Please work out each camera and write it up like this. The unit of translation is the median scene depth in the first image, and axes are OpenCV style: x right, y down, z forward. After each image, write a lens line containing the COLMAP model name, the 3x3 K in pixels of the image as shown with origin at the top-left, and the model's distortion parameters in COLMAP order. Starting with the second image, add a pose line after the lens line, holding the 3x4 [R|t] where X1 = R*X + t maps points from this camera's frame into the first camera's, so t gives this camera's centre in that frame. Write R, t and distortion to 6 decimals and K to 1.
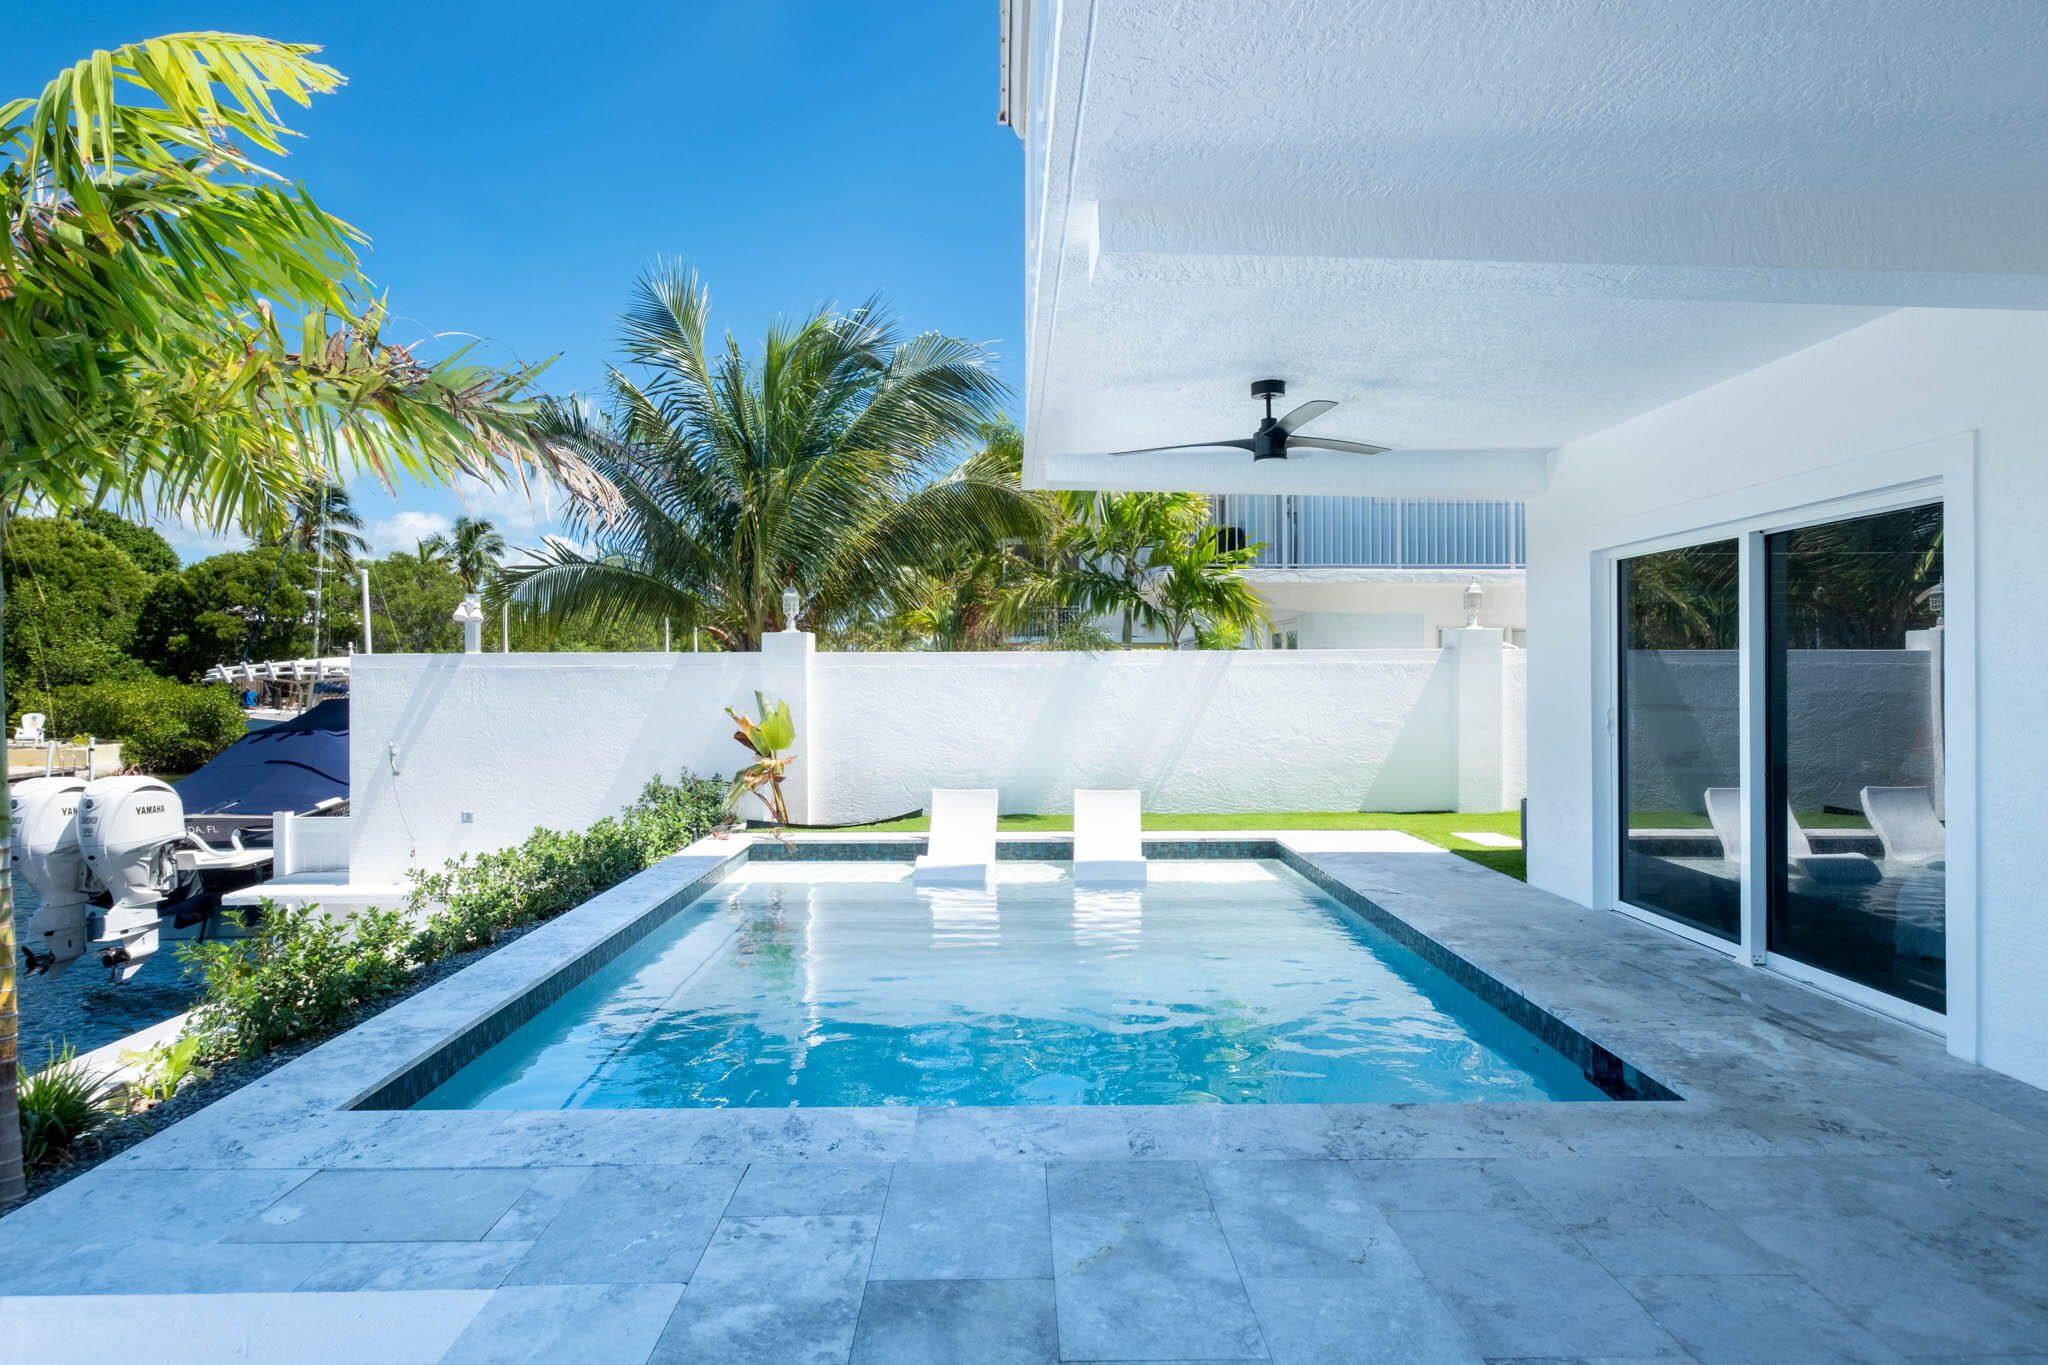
lens RADIAL K [[1159.2, 0, 1016.2], [0, 1159.2, 674.3], [0, 0, 1]] dist [0.002335, 0.001407]
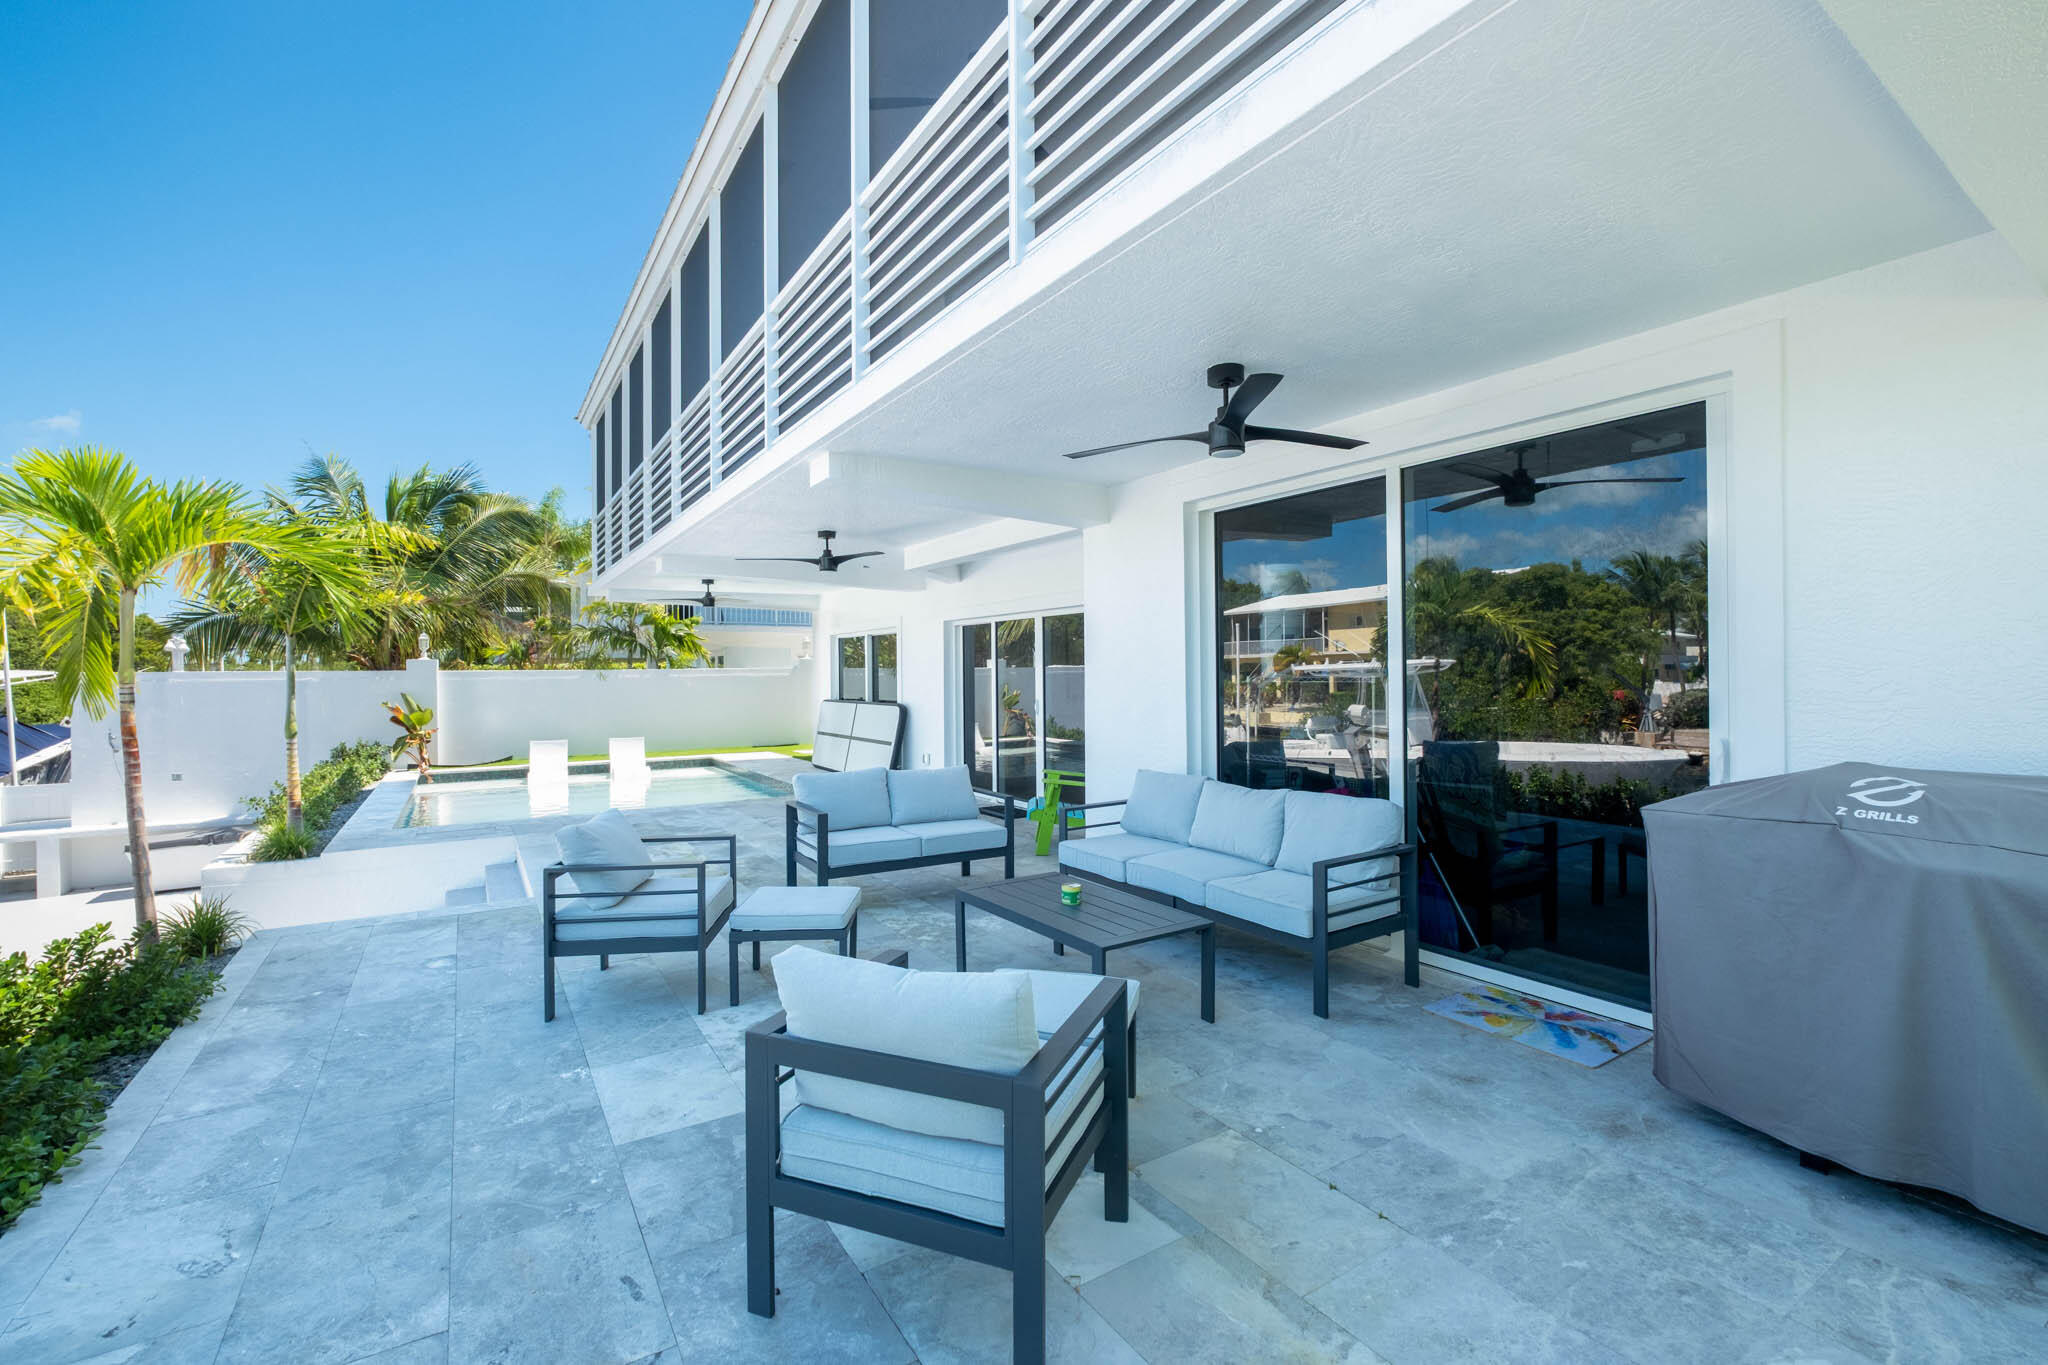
lens RADIAL K [[881.0, 0, 1020.8], [0, 881.0, 669.7], [0, 0, 1]] dist [-0.005555, -0.000153]
pose [[0.848358, -0.001910, 0.529420, -0.142900], [0.009152, 0.999897, -0.011058, 0.002769], [-0.529345, 0.014227, 0.848288, -0.642686]]
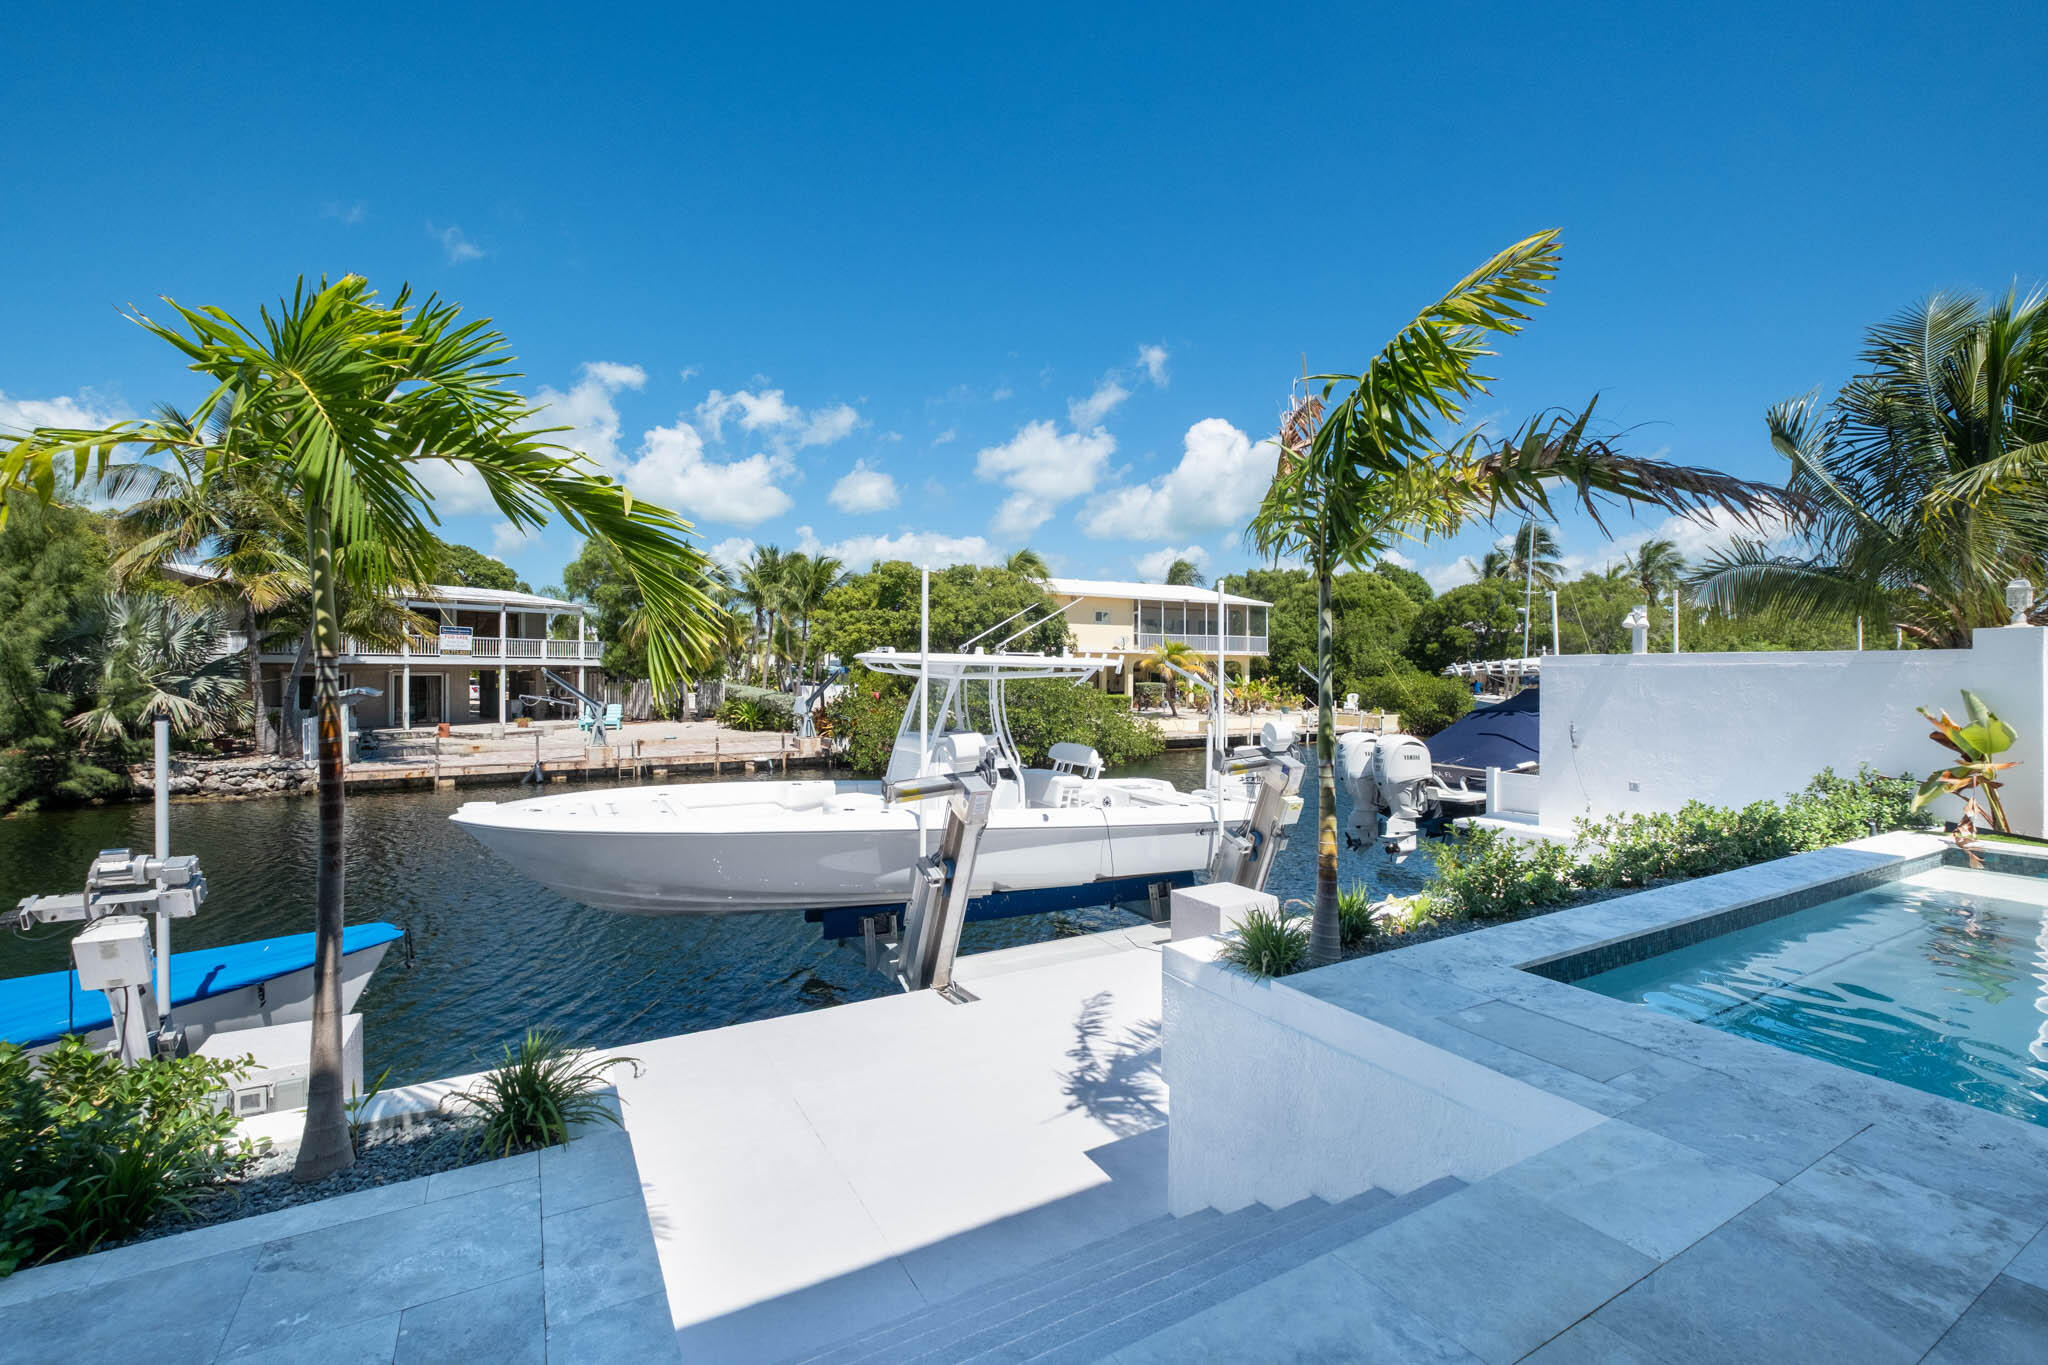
lens RADIAL K [[881.0, 0, 1020.8], [0, 881.0, 669.7], [0, 0, 1]] dist [-0.005555, -0.000153]
pose [[0.485691, 0.003805, -0.874122, 0.030369], [-0.004393, 0.999989, 0.001912, -0.000358], [0.874120, 0.002911, 0.485702, -0.030428]]
